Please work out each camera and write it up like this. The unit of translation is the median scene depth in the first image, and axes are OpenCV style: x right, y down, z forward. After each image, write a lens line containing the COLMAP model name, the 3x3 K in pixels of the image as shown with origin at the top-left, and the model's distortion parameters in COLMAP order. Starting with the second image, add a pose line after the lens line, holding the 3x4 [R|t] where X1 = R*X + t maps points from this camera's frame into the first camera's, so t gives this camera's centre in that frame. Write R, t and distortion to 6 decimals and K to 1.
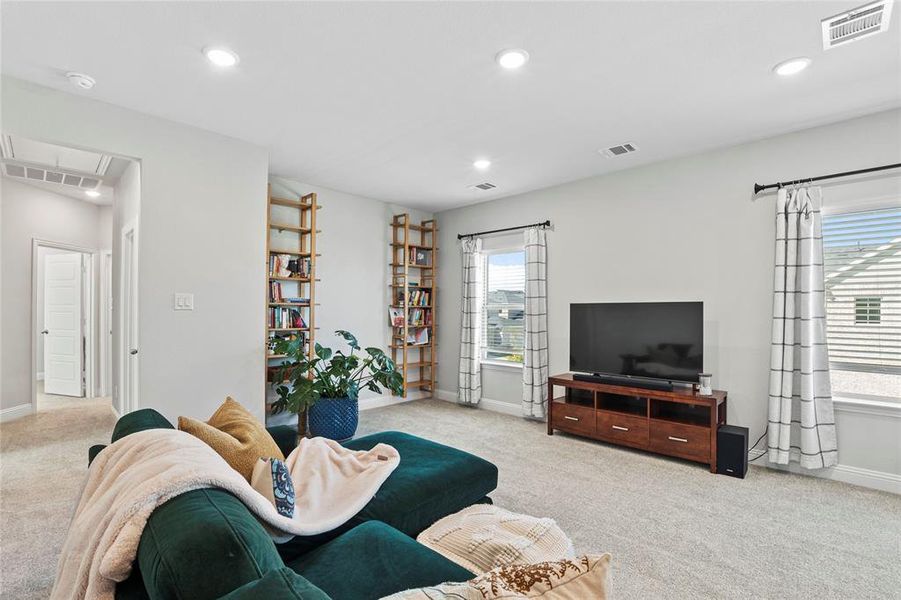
lens RADIAL K [[412.1, 0, 451.1], [0, 412.1, 307.9], [0, 0, 1]] dist [-0.024104, 0.002353]
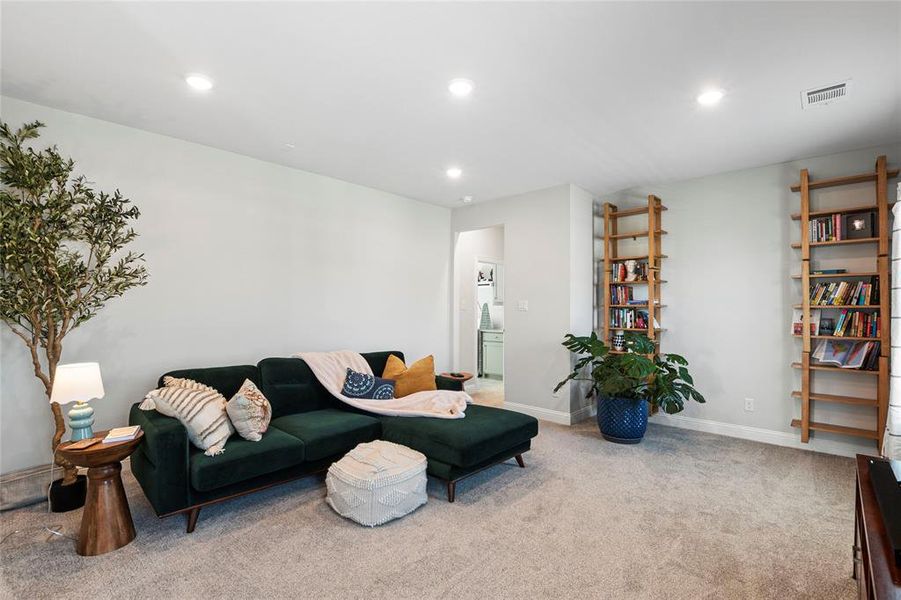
lens RADIAL K [[412.1, 0, 449.7], [0, 412.1, 304.2], [0, 0, 1]] dist [-0.024104, 0.002353]
pose [[0.008493, -0.015771, -0.999840, 0.674769], [-0.001295, 0.999875, -0.015783, 0.003998], [0.999963, 0.001429, 0.008472, 0.512402]]
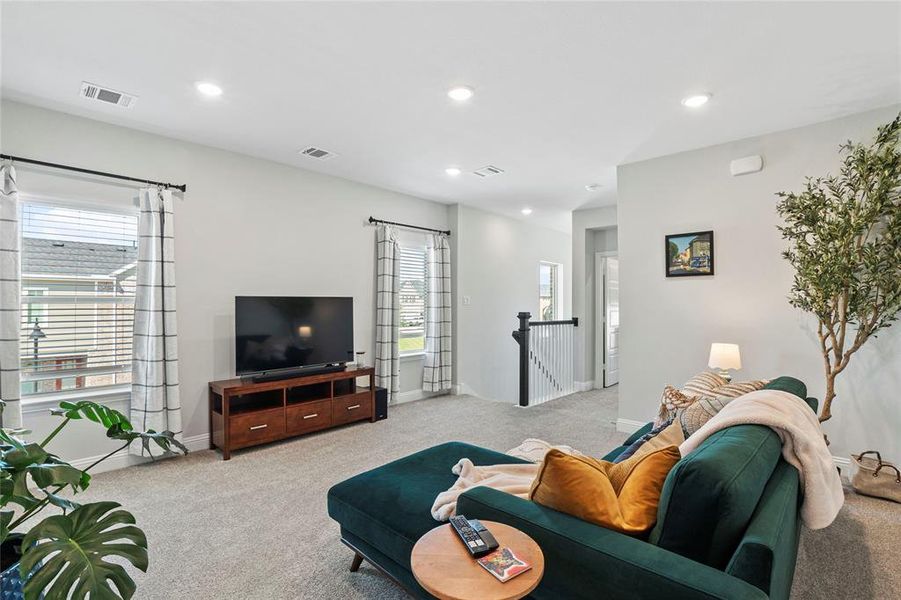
lens RADIAL K [[412.1, 0, 452.3], [0, 412.1, 300.7], [0, 0, 1]] dist [-0.024104, 0.002353]
pose [[-0.012931, 0.004147, 0.999908, -0.560046], [-0.003499, 0.999985, -0.004192, 0.000659], [-0.999910, -0.003552, -0.012916, 0.567914]]
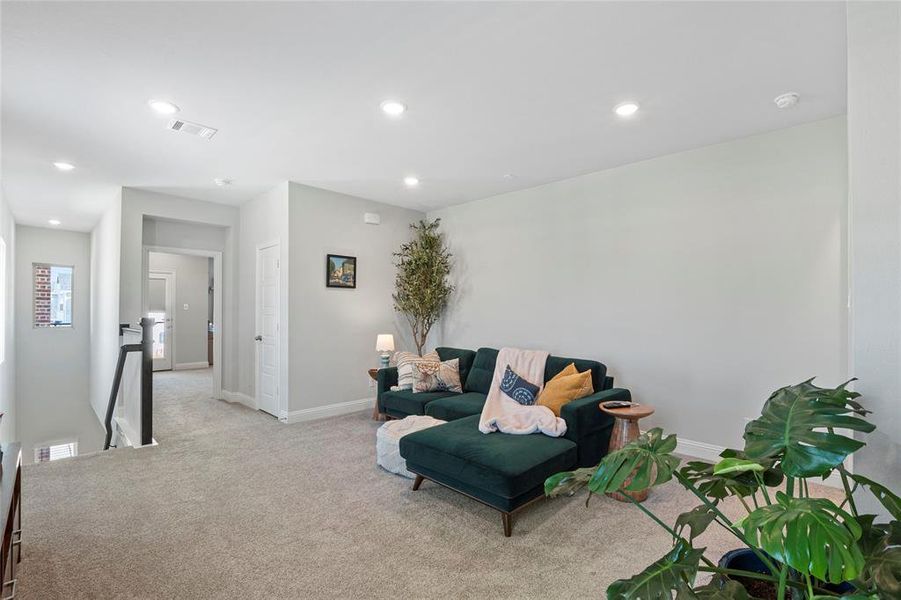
lens RADIAL K [[412.1, 0, 450.2], [0, 412.1, 302.9], [0, 0, 1]] dist [-0.024104, 0.002353]
pose [[-0.999764, -0.008779, 0.019877, -0.034313], [-0.009058, 0.999861, -0.013996, -0.000953], [-0.019751, -0.014172, -0.999704, 1.203363]]
